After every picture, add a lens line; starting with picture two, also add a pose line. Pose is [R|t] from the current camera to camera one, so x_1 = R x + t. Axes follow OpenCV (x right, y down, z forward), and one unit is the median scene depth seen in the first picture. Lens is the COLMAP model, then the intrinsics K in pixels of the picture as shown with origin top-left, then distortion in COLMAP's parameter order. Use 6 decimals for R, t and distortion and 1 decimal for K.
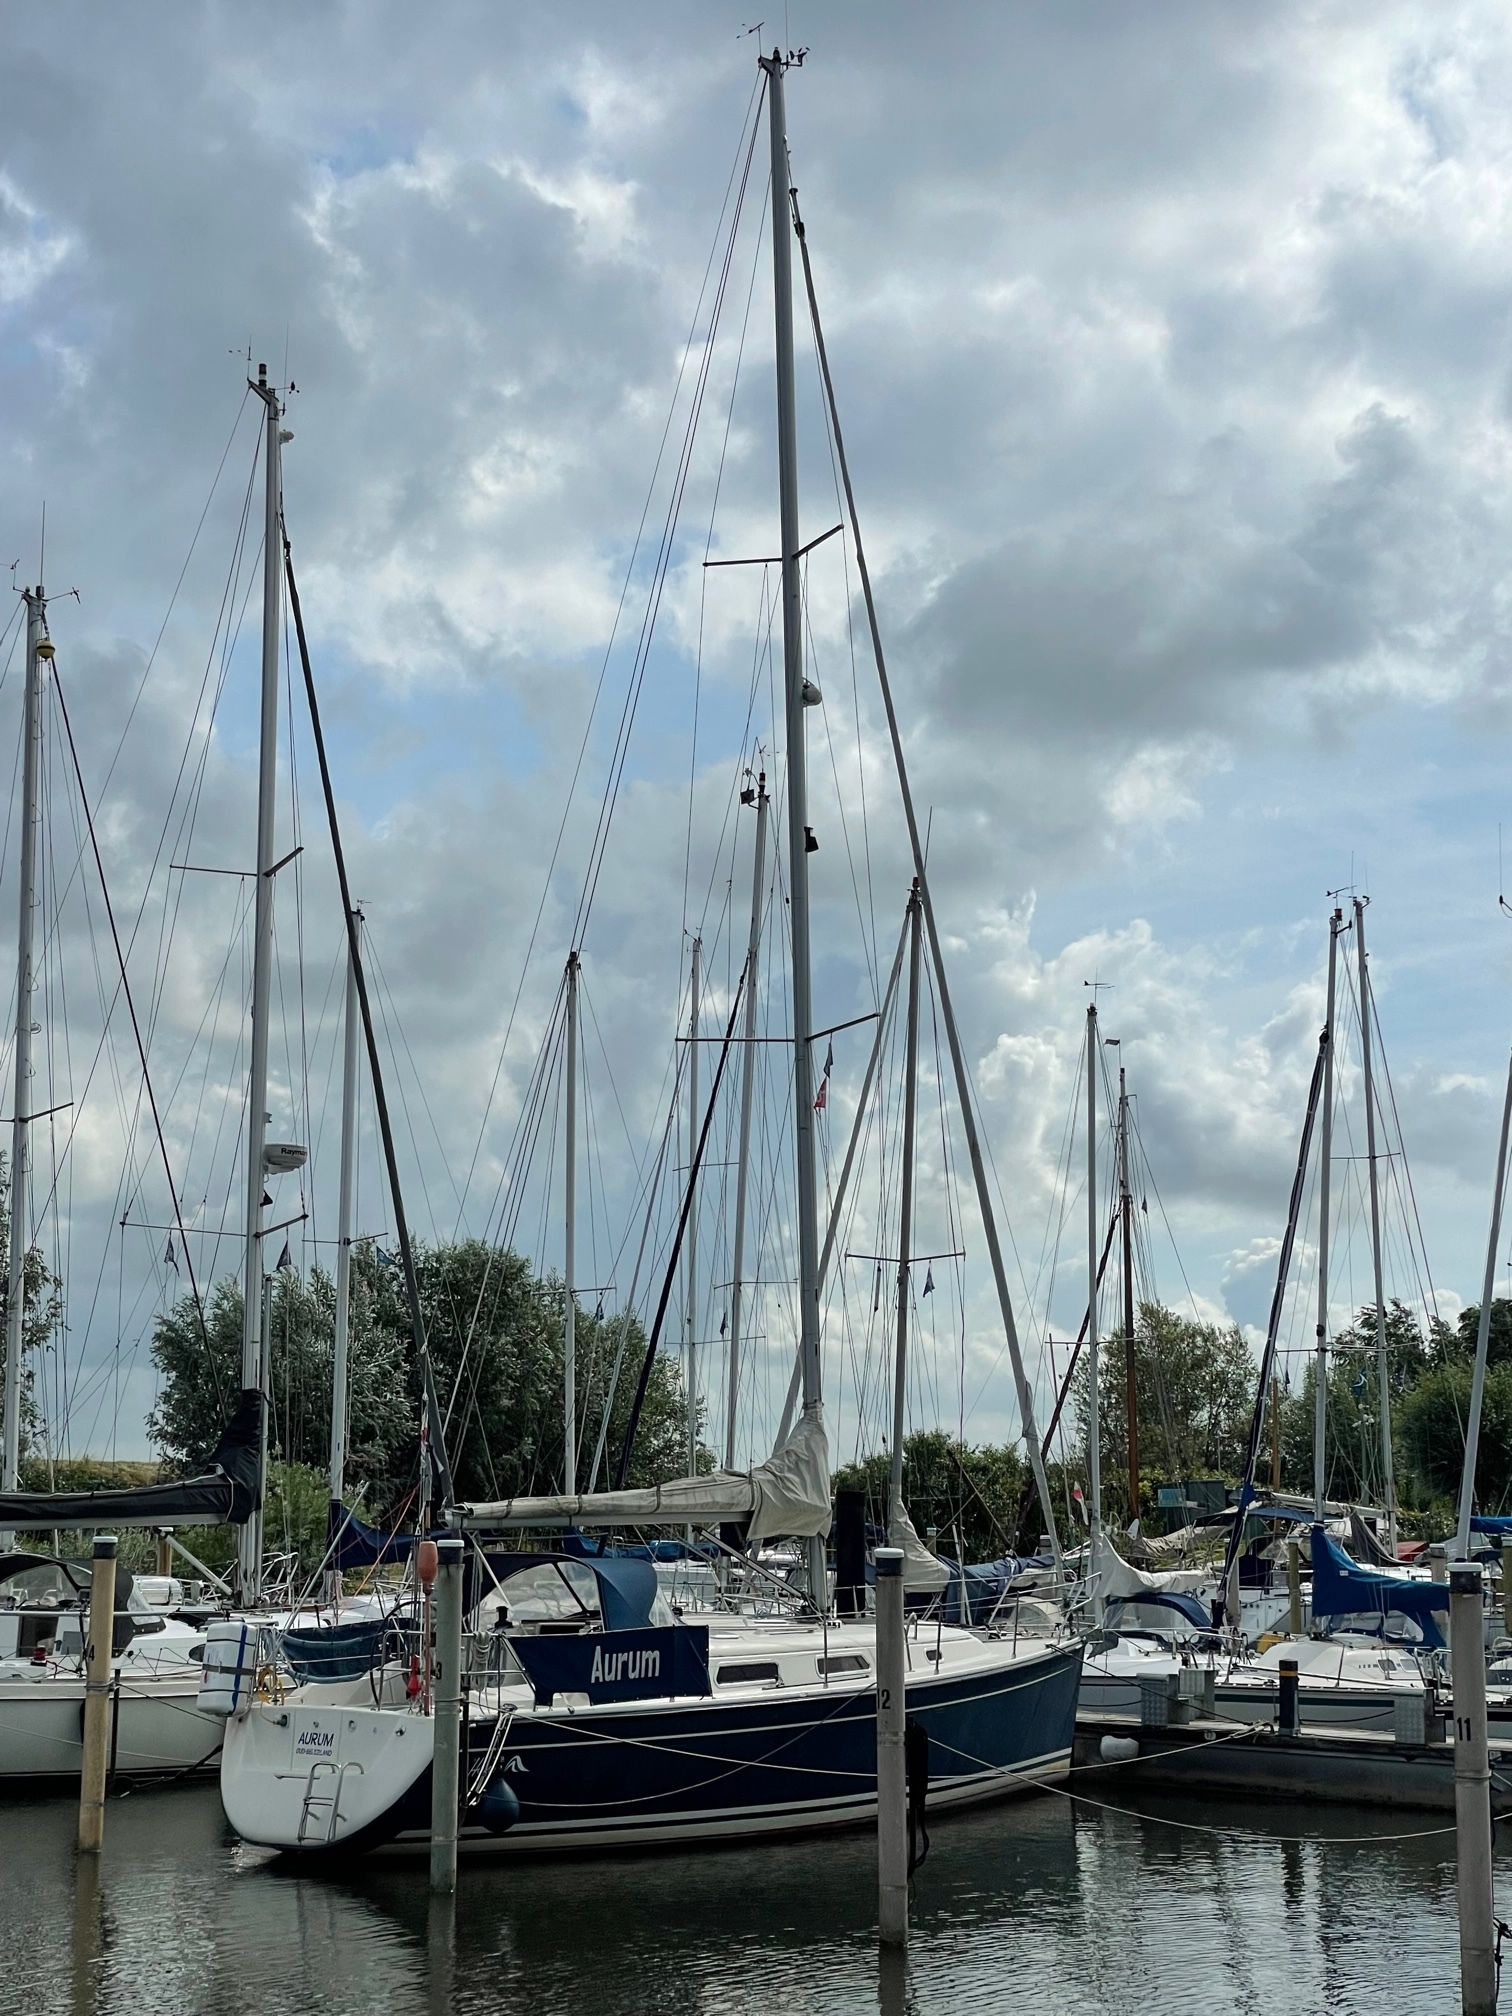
lens RADIAL K [[3147.1, 0, 744.1], [0, 3147.1, 987.8], [0, 0, 1]] dist [0.087134, 0.000000]
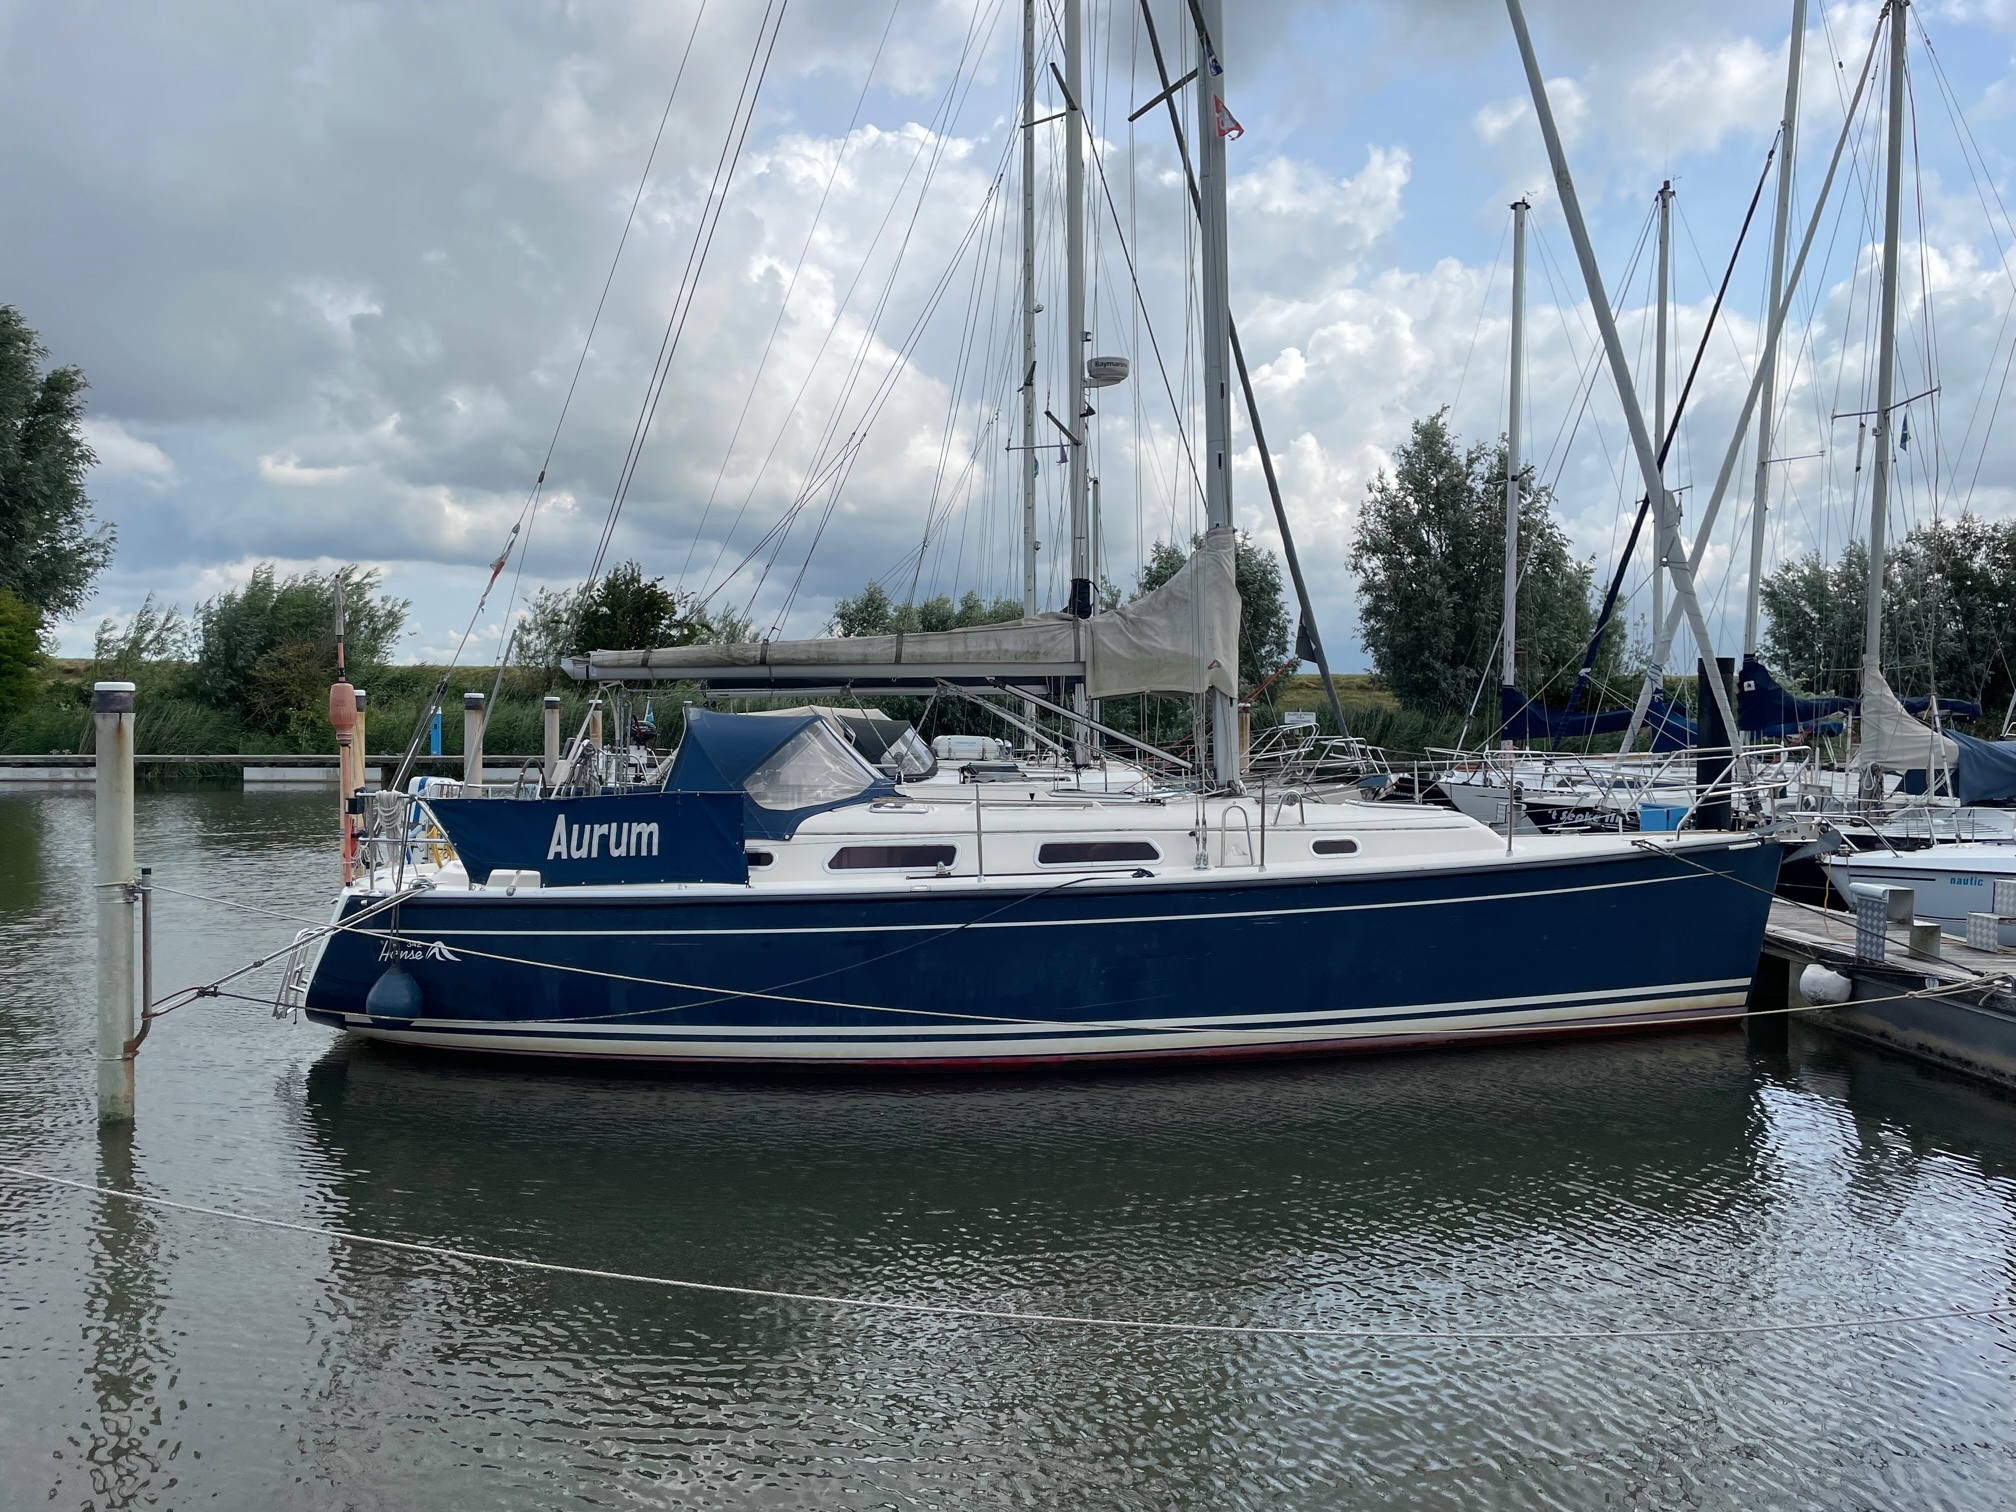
lens RADIAL K [[1582.3, 0, 1009.4], [0, 1582.3, 743.4], [0, 0, 1]] dist [0.059677, -0.064599]
pose [[0.710437, 0.011560, -0.703666, 0.269776], [0.109775, 0.985806, 0.127025, 0.131093], [0.695147, -0.167488, 0.699084, 0.689911]]
